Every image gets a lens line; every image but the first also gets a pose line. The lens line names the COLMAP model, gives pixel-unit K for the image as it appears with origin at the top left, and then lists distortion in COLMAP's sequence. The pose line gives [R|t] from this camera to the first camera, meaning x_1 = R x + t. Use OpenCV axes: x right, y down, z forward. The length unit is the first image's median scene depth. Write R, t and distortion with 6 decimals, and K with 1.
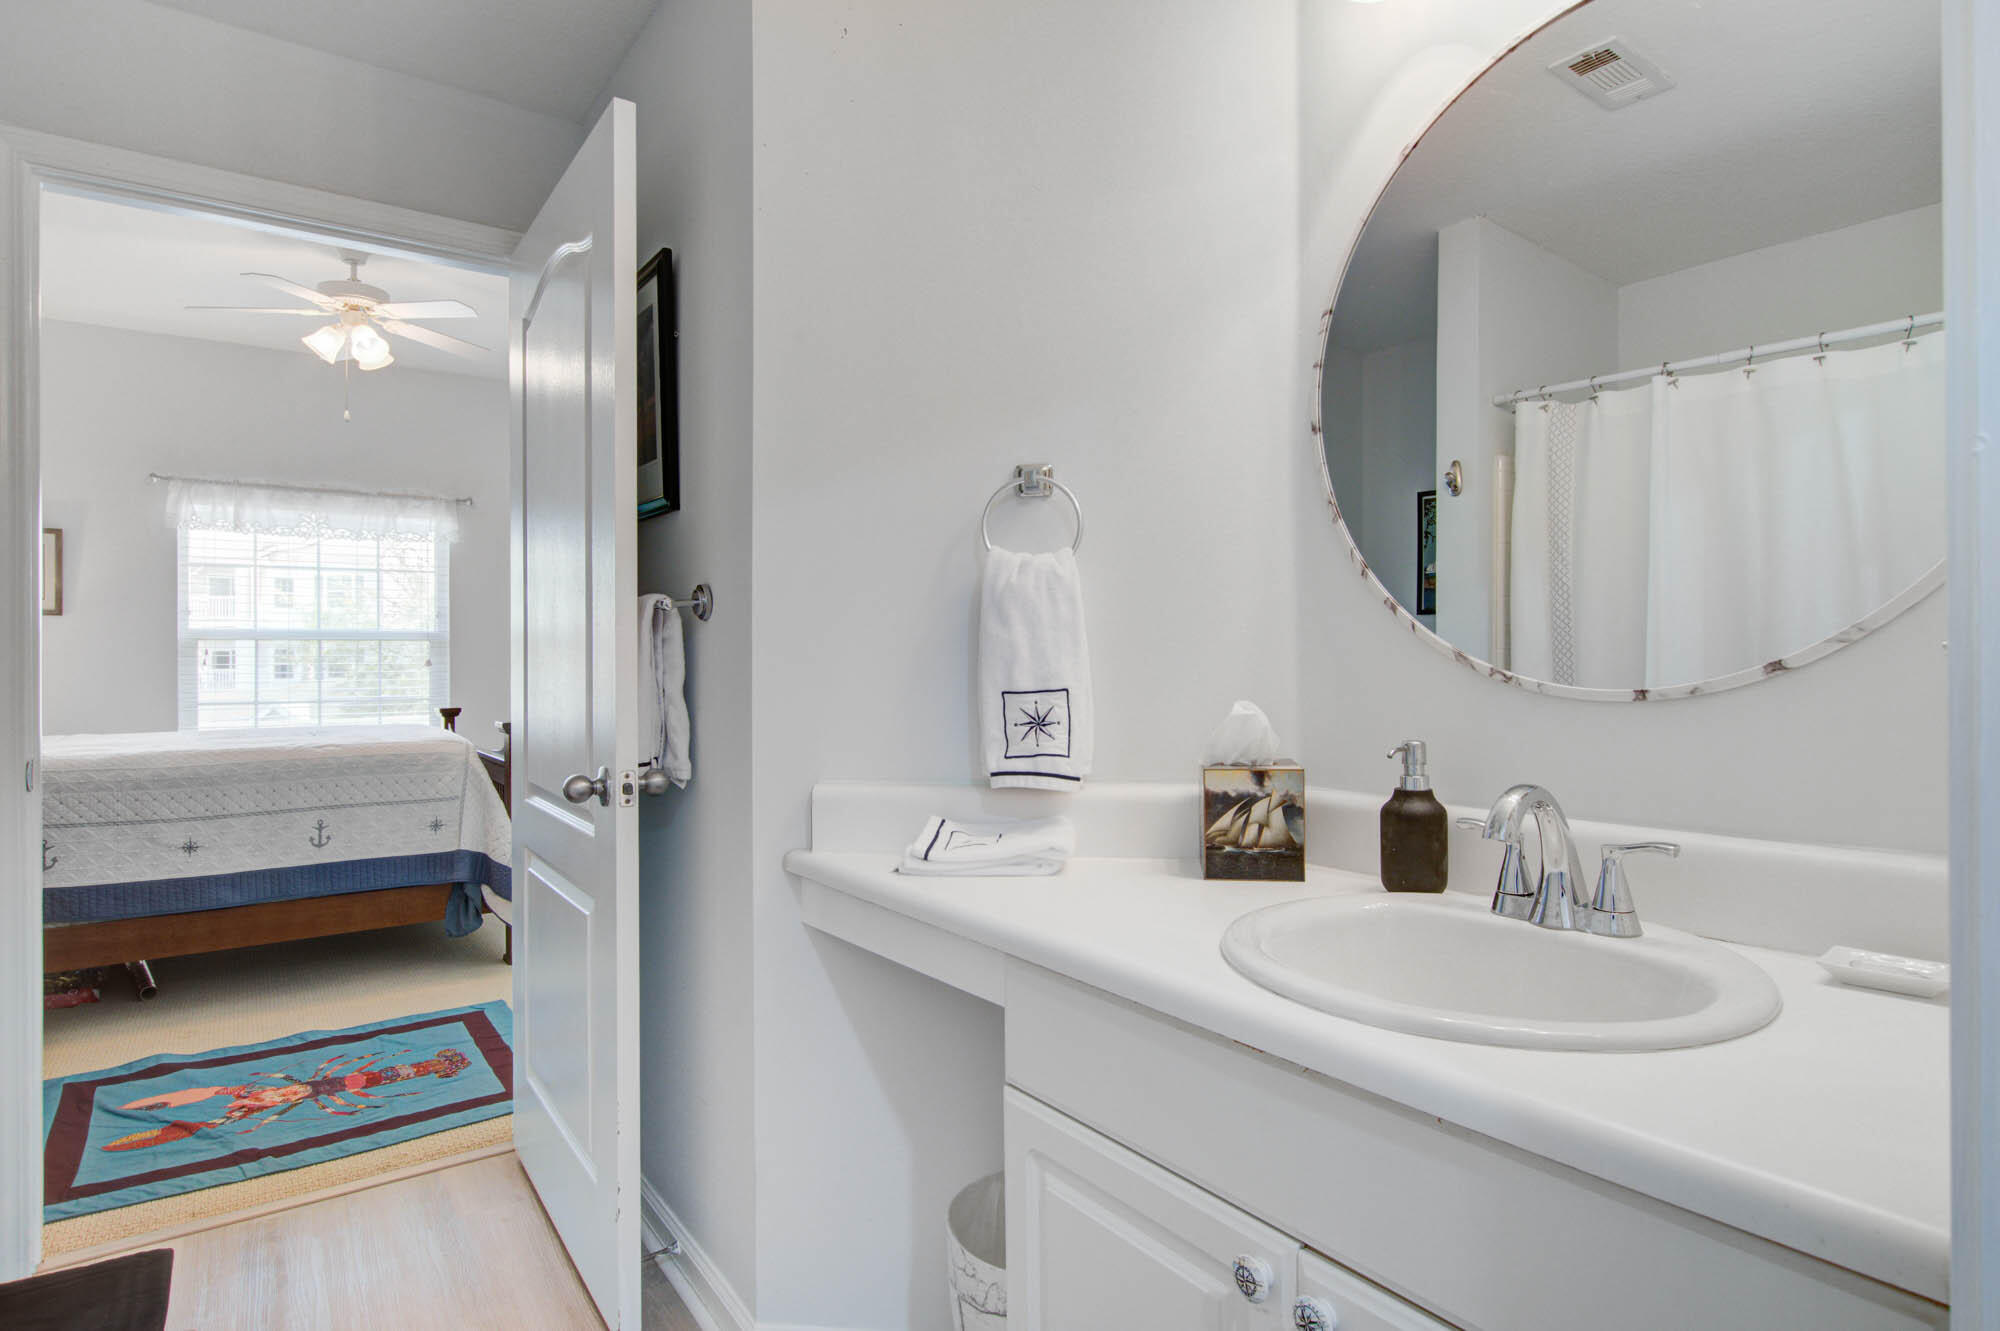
lens RADIAL K [[1072.7, 0, 995.5], [0, 1072.7, 651.8], [0, 0, 1]] dist [0.001848, 0.000708]
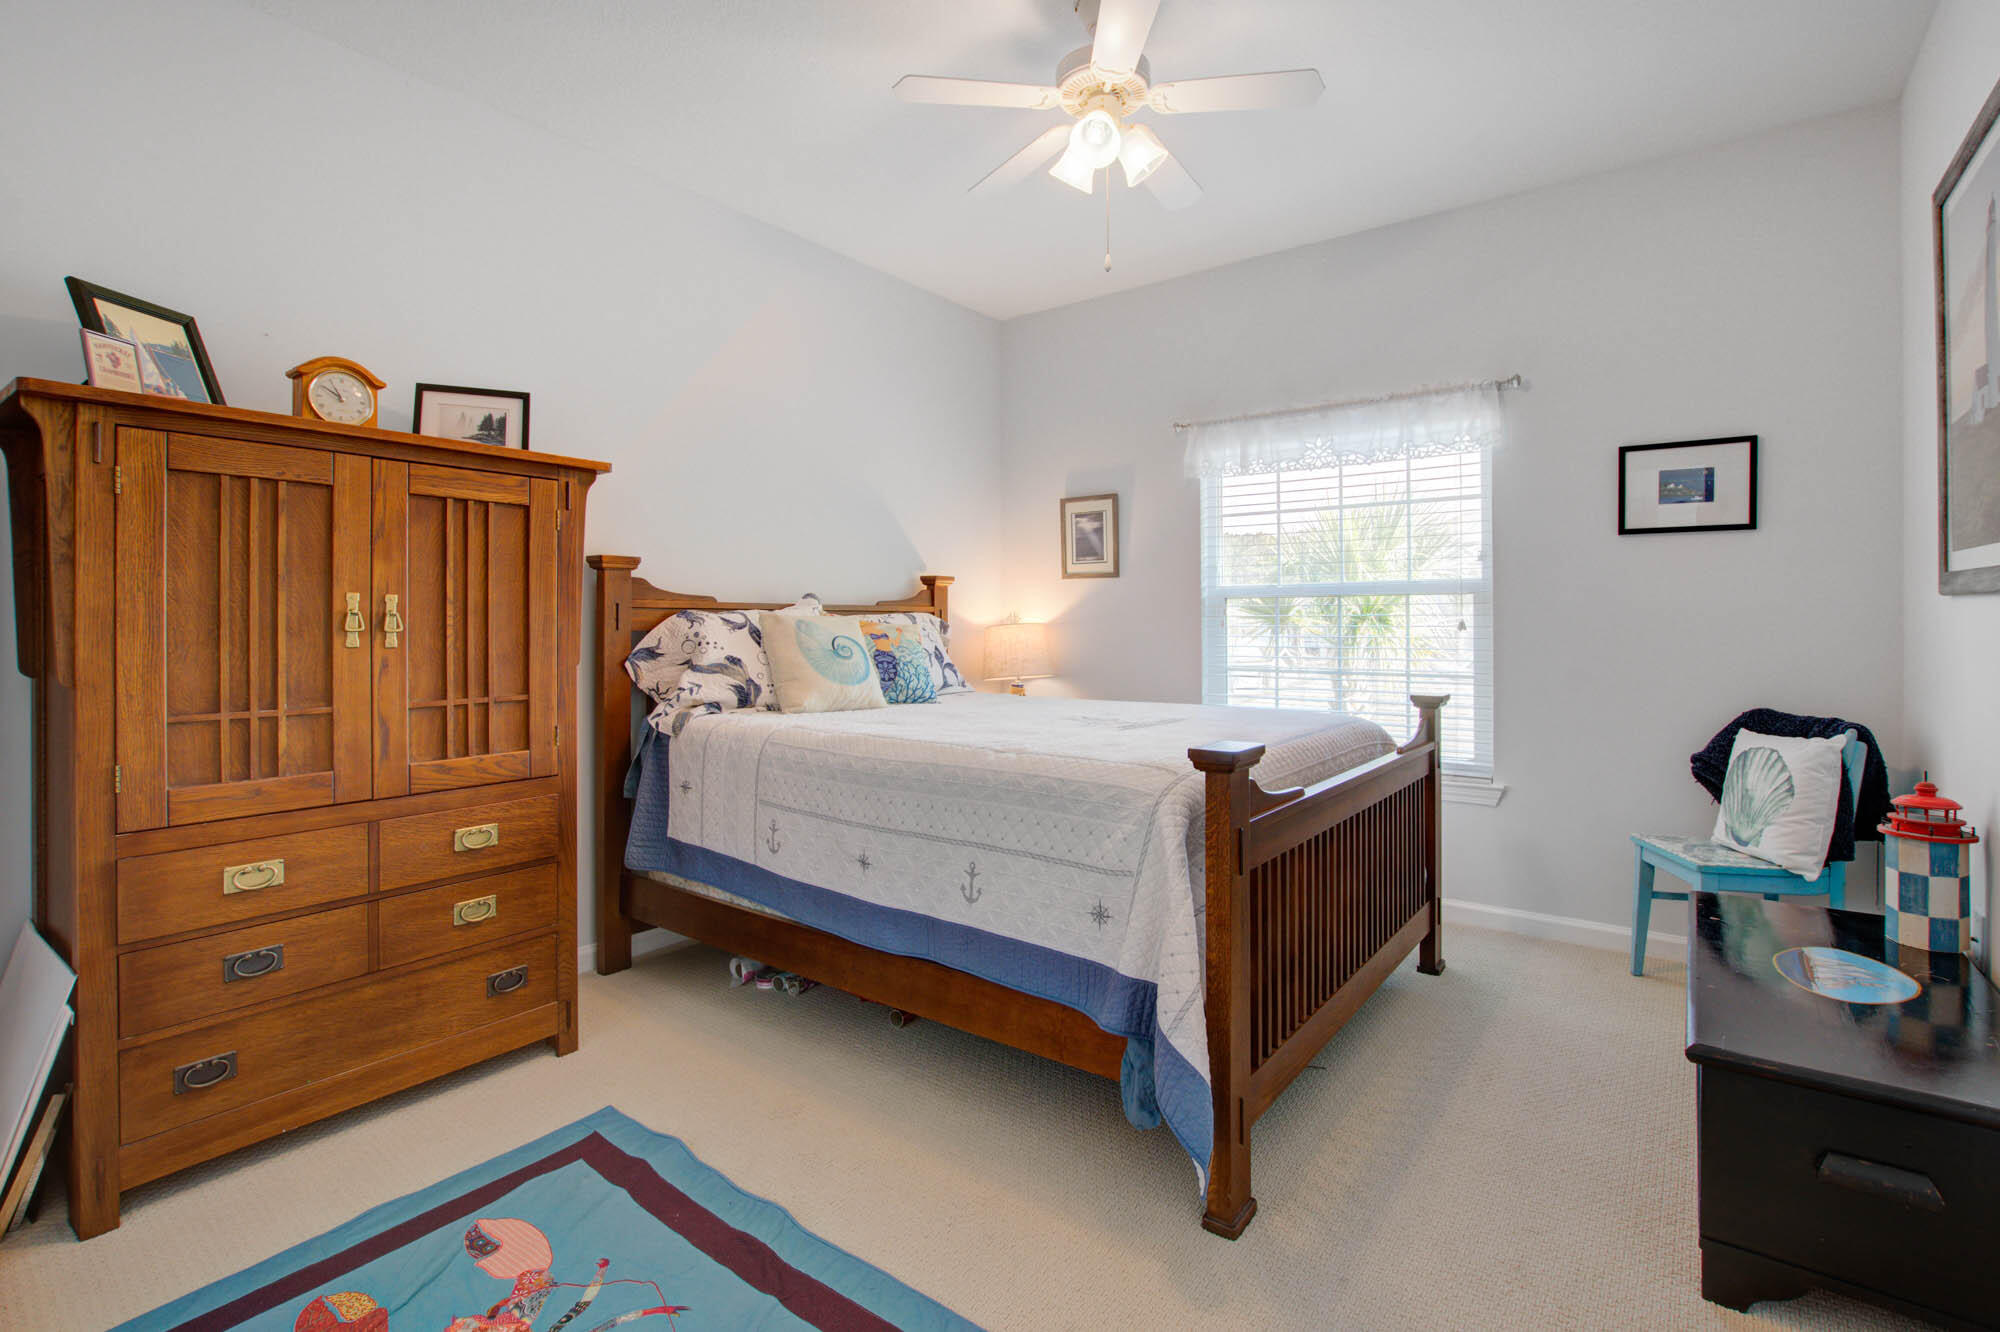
lens RADIAL K [[923.8, 0, 1001.1], [0, 923.8, 624.3], [0, 0, 1]] dist [-0.023636, 0.000602]
pose [[0.302503, 0.005557, -0.953132, -0.076591], [0.007605, 0.999937, 0.008243, 0.004131], [0.953118, -0.009742, 0.302441, 0.836636]]
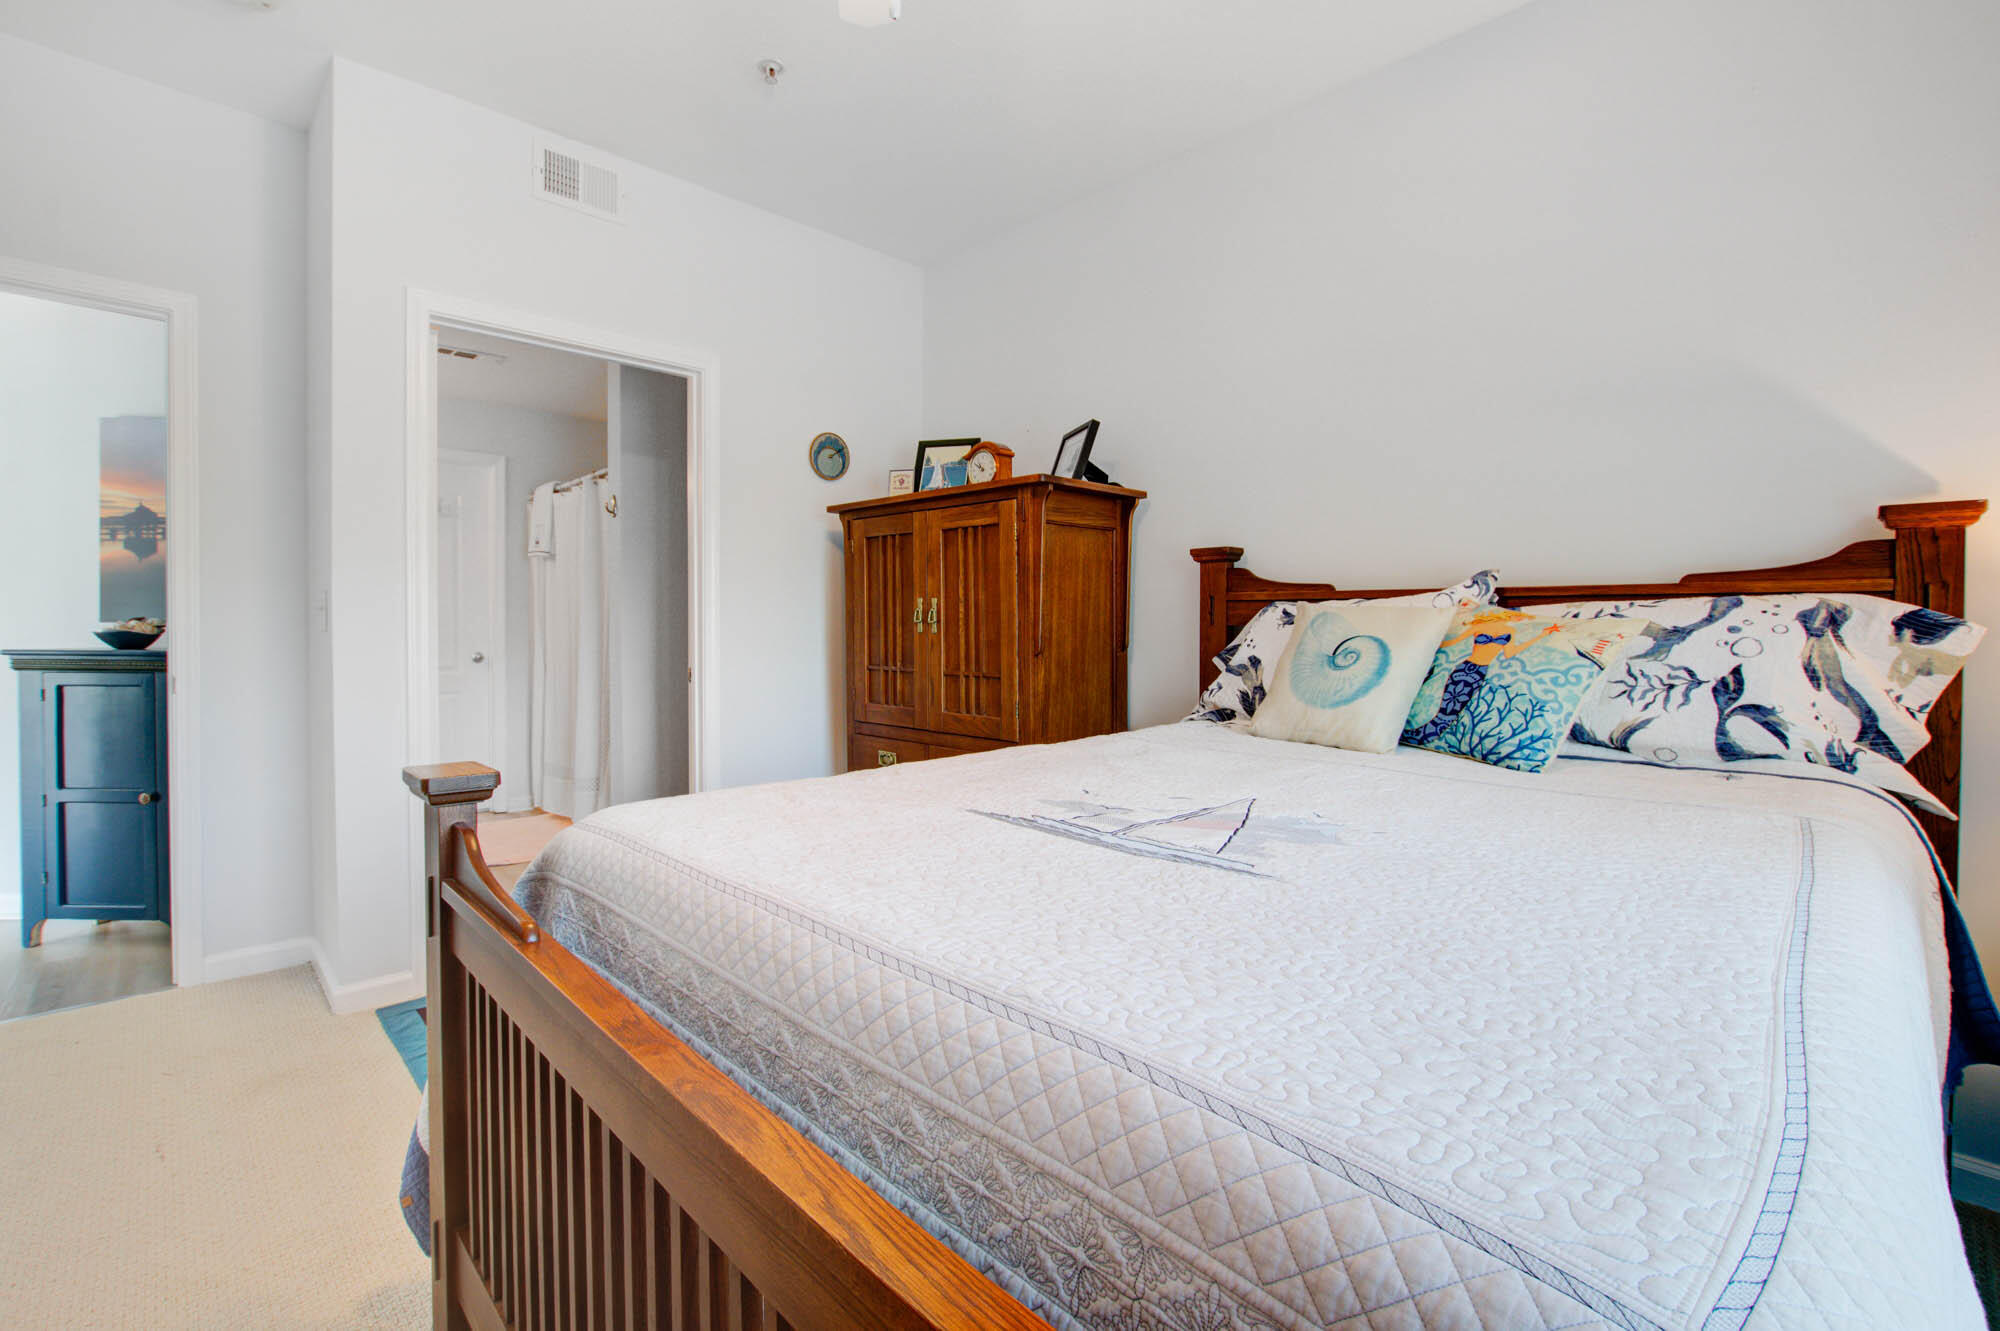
lens RADIAL K [[923.8, 0, 1001.1], [0, 923.8, 623.8], [0, 0, 1]] dist [-0.023636, 0.000602]
pose [[-0.988264, 0.004239, -0.152698, -0.647477], [0.004539, 0.999988, -0.001610, 0.013537], [0.152689, -0.002284, -0.988272, 1.503847]]
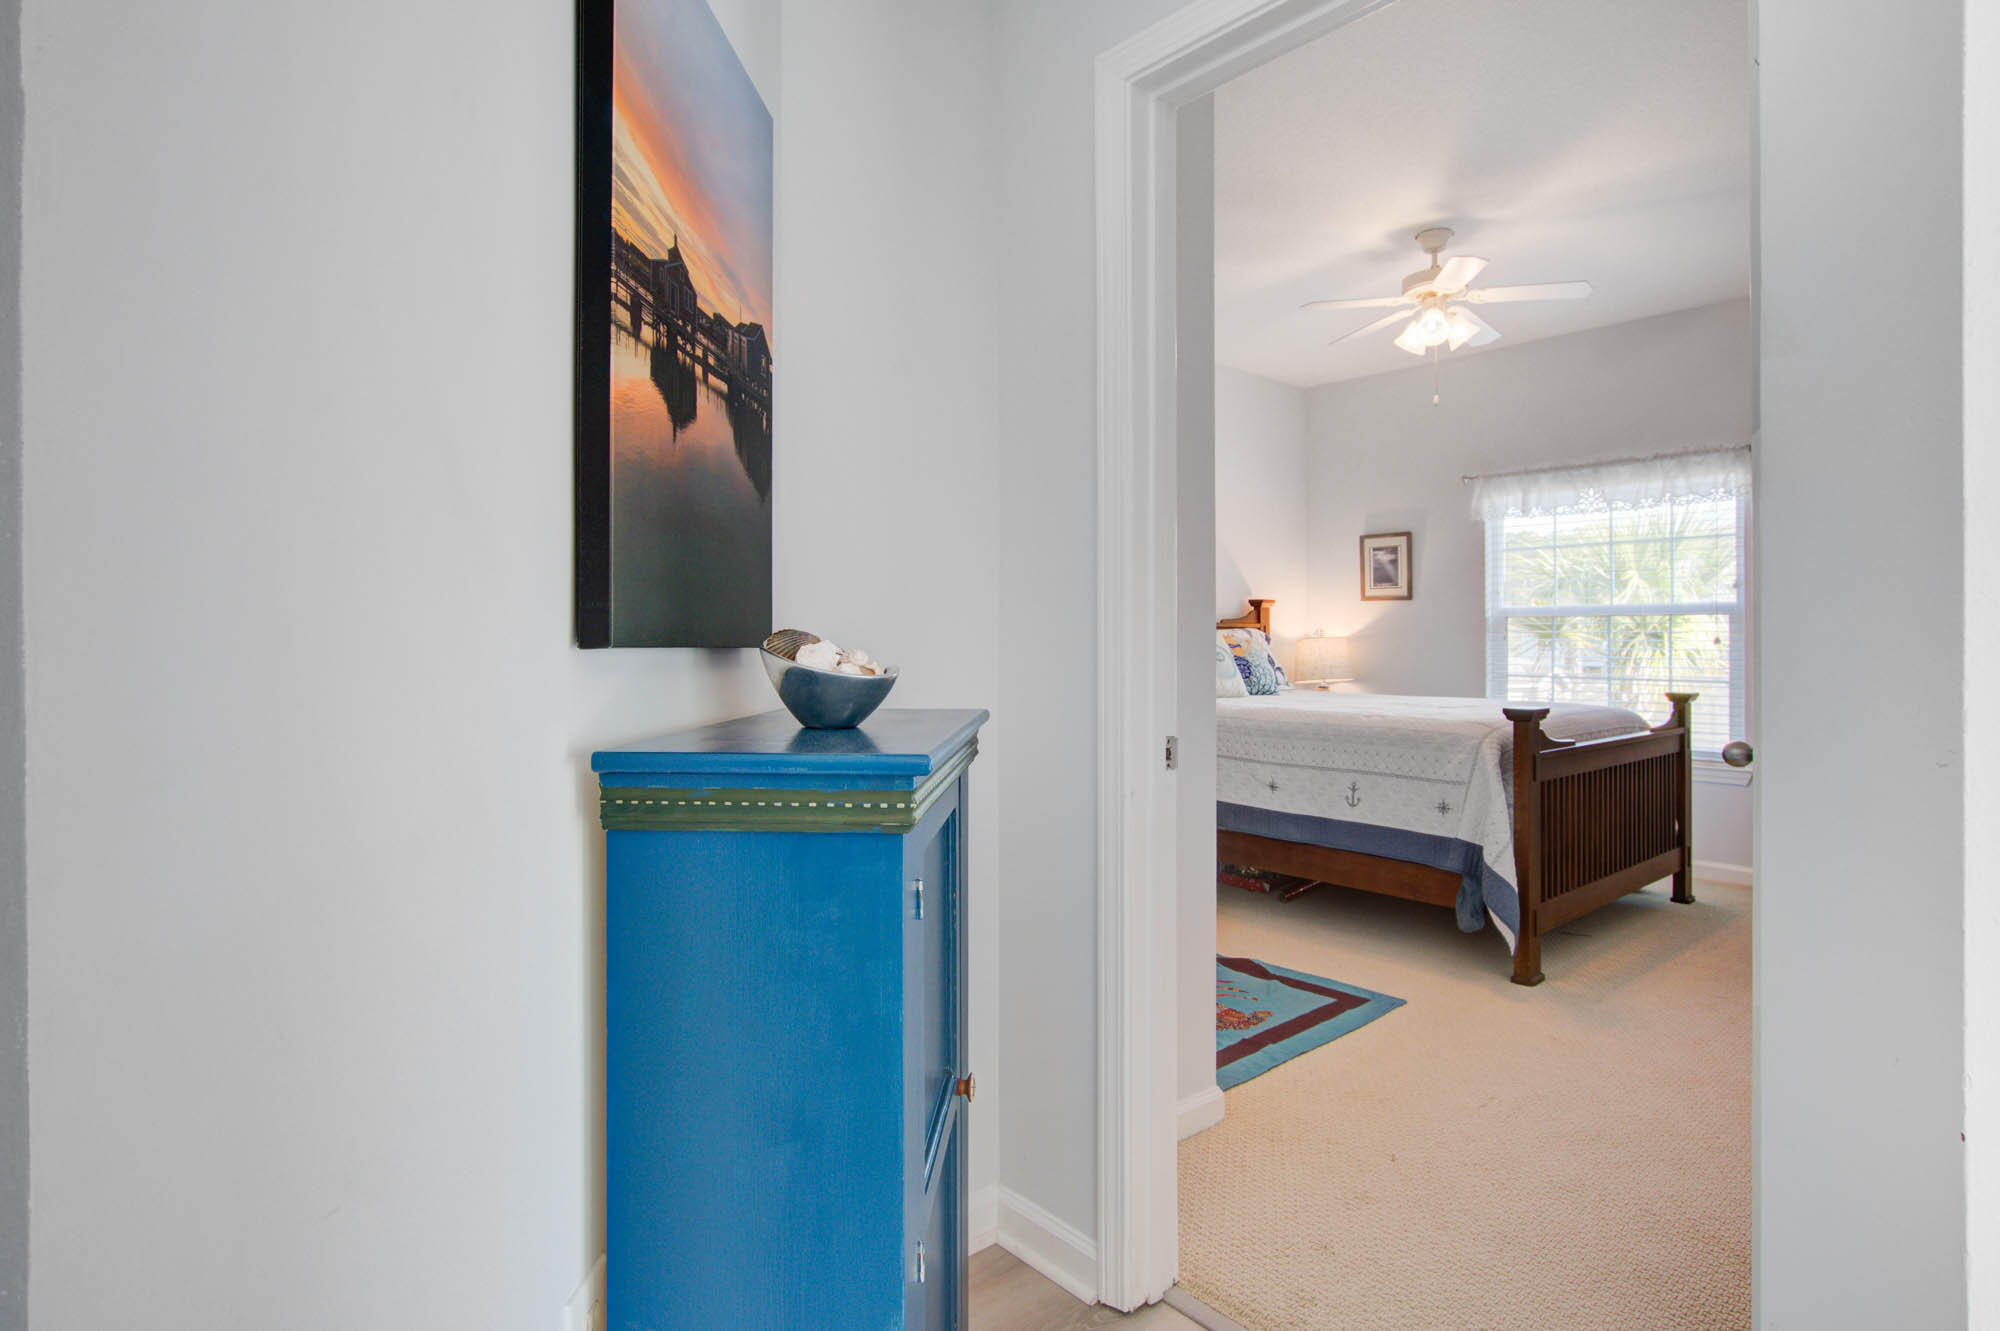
lens RADIAL K [[1009.0, 0, 996.6], [0, 1009.0, 634.8], [0, 0, 1]] dist [-0.002329, -0.000128]
pose [[0.098938, 0.003580, -0.995087, 0.356954], [0.004543, 0.999981, 0.004049, 0.000317], [0.995083, -0.004921, 0.098920, 0.530250]]
